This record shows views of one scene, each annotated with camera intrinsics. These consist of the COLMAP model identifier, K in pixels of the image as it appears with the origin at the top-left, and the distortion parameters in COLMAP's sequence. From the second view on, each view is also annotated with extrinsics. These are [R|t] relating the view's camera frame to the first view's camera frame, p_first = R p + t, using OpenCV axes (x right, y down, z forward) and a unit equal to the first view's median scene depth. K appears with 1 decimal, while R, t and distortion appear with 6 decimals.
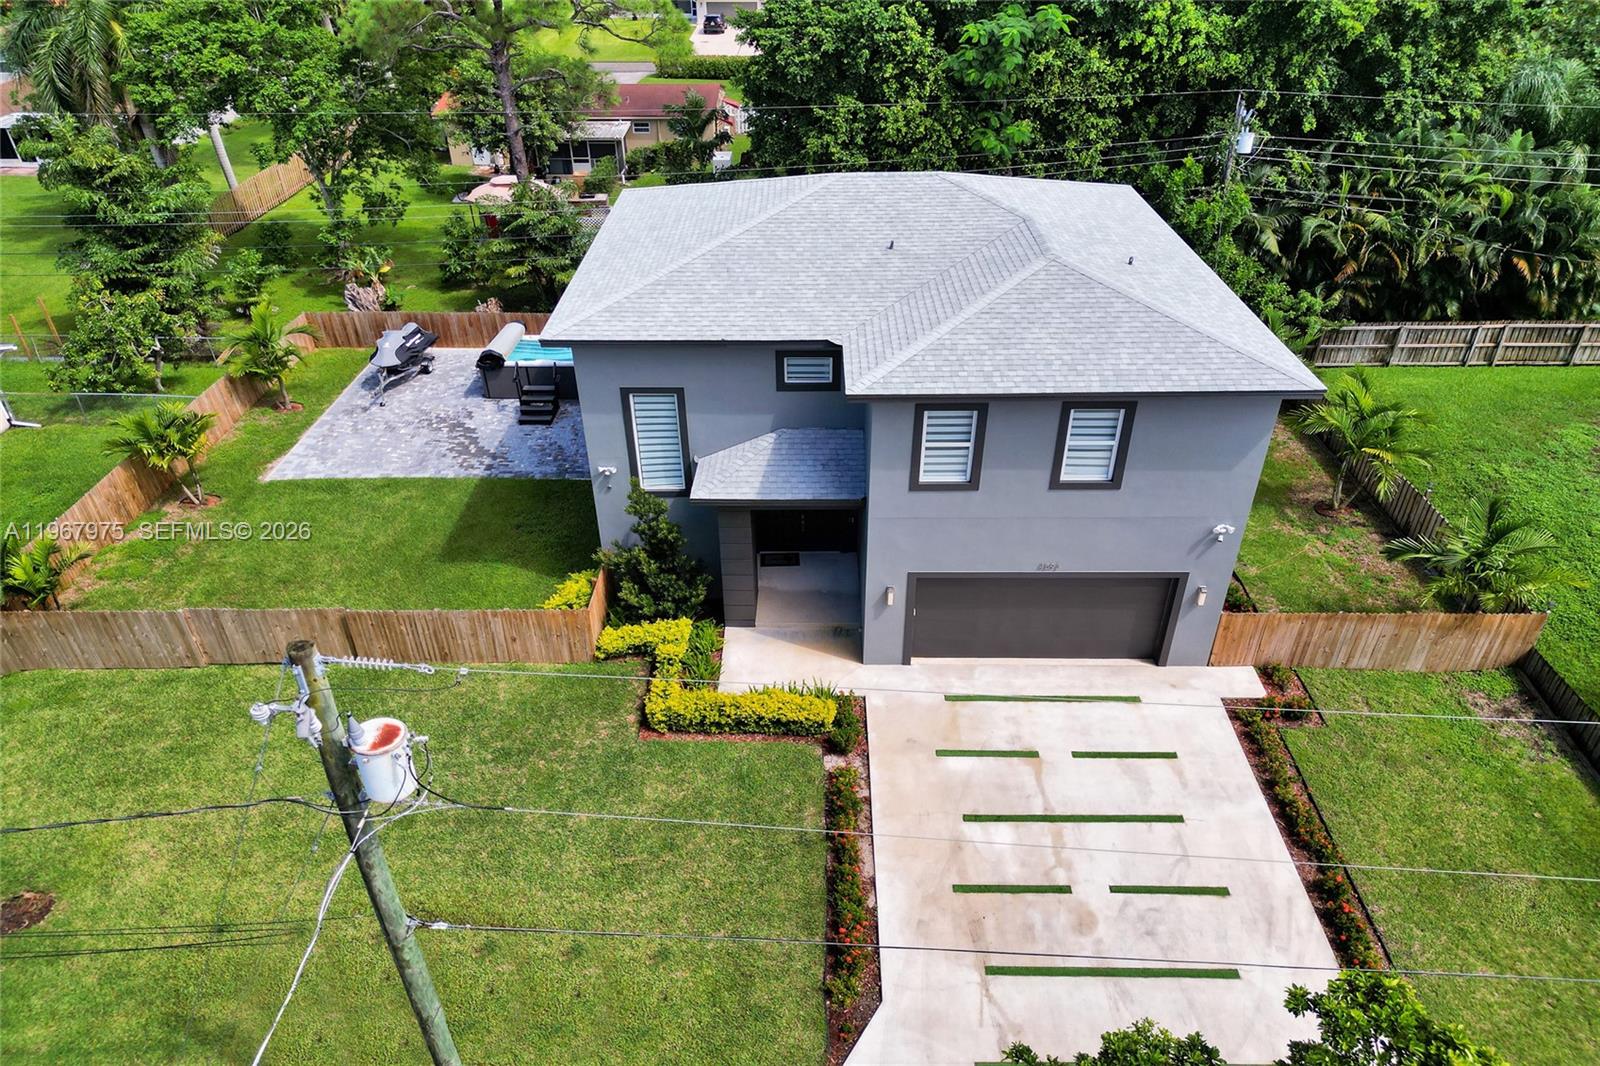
lens RADIAL K [[1105.3, 0, 798.0], [0, 1105.3, 638.3], [0, 0, 1]] dist [0.050053, -0.045715]
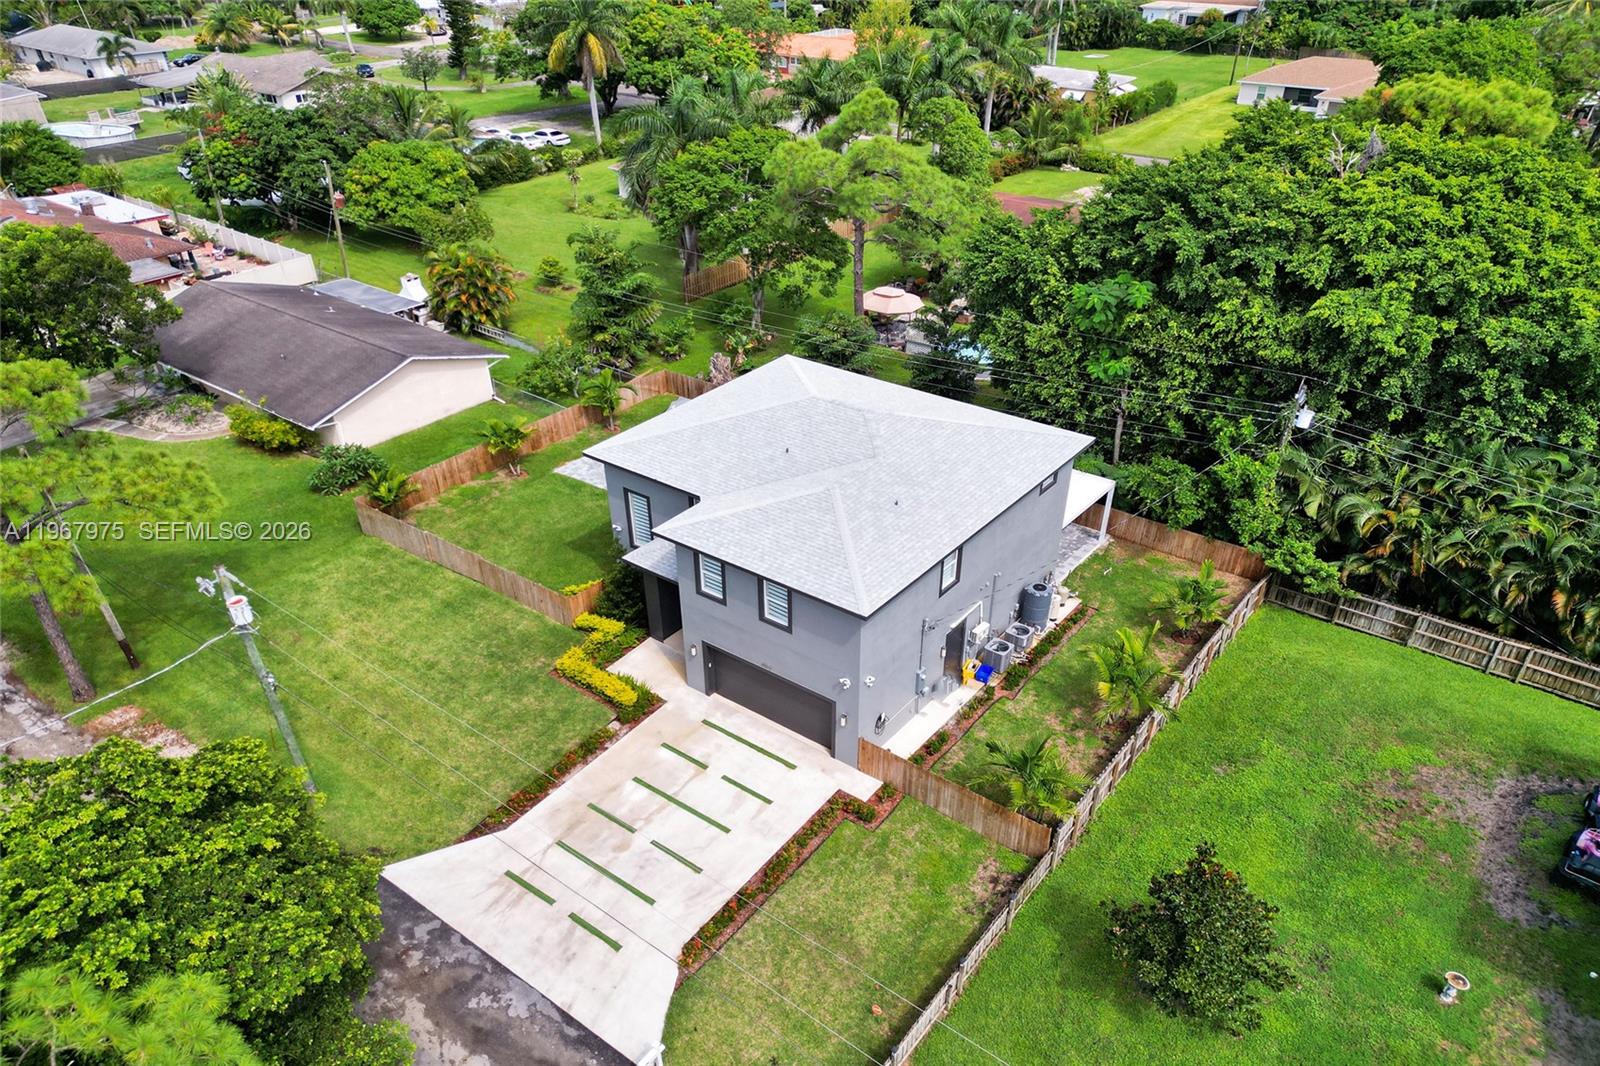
lens RADIAL K [[1146.4, 0, 805.0], [0, 1146.4, 595.6], [0, 0, 1]] dist [0.107373, -0.102115]
pose [[0.801060, 0.325199, -0.502542, 0.985052], [-0.343533, 0.937290, 0.058930, -0.254905], [0.490192, 0.125433, 0.862542, -0.387470]]
